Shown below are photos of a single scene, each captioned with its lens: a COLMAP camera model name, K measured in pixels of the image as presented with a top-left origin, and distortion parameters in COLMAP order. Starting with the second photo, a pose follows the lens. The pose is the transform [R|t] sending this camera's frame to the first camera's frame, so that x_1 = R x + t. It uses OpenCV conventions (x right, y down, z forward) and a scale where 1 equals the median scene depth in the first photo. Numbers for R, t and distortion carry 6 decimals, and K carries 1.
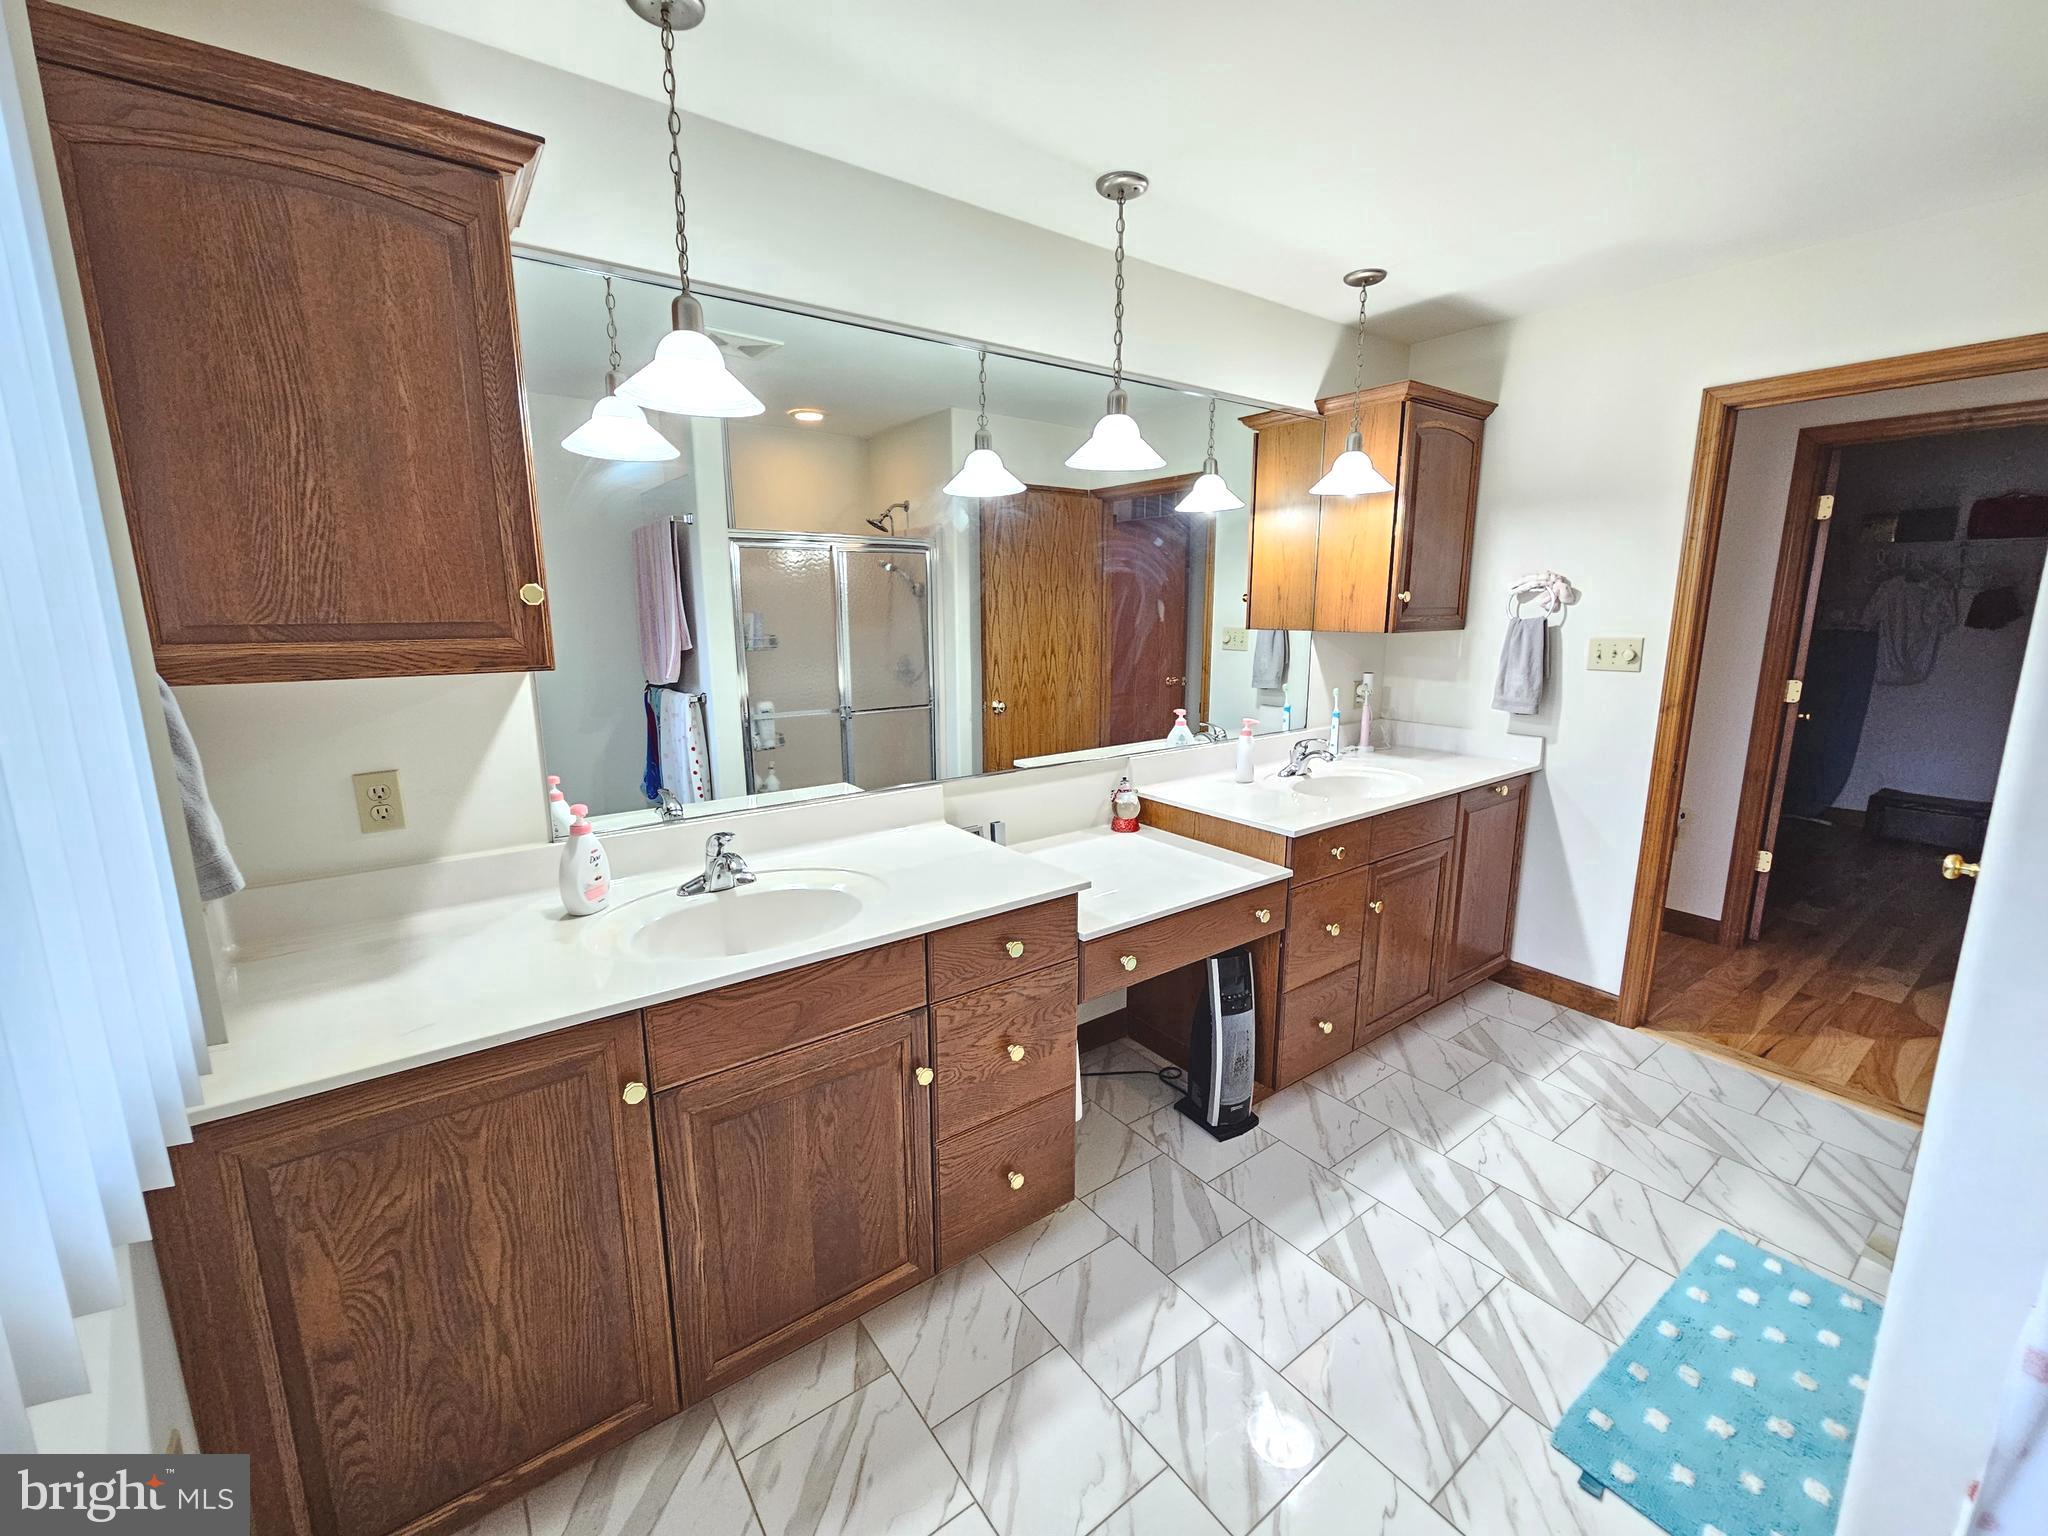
lens RADIAL K [[837.0, 0, 1026.5], [0, 837.0, 766.3], [0, 0, 1]] dist [0.001143, 0.000107]
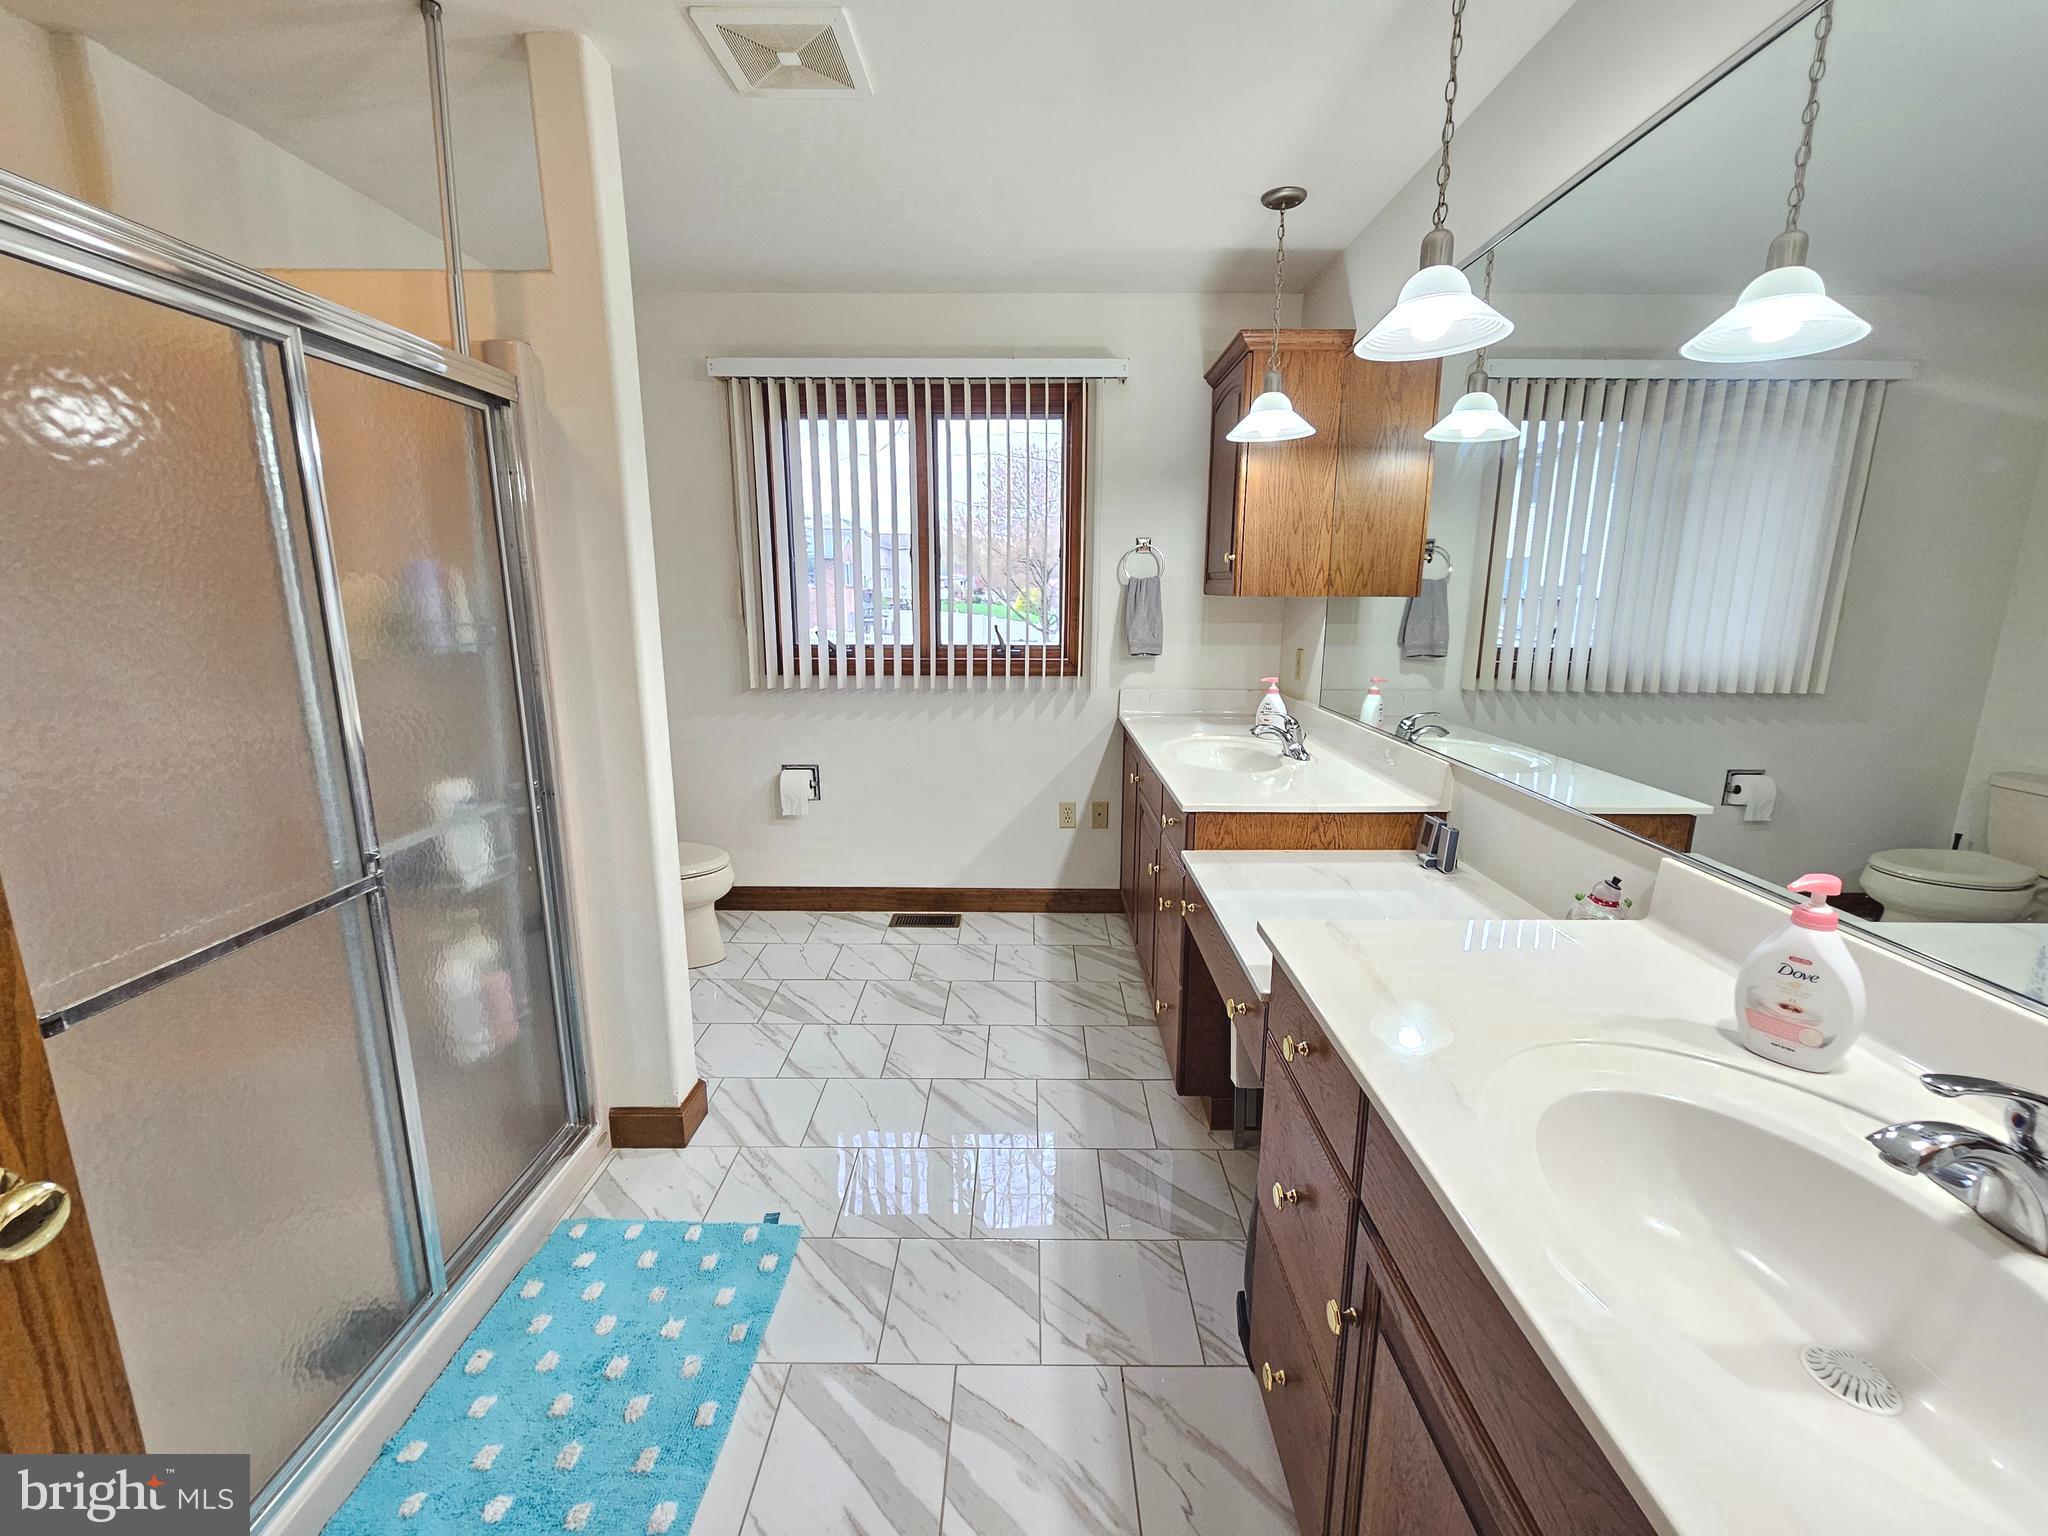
lens RADIAL K [[837.0, 0, 1026.0], [0, 837.0, 763.2], [0, 0, 1]] dist [0.001143, 0.000107]
pose [[-0.599217, 0.164143, -0.783579, 1.063904], [-0.152068, 0.937601, 0.312697, -0.229901], [0.786012, 0.306530, -0.536866, 1.420794]]
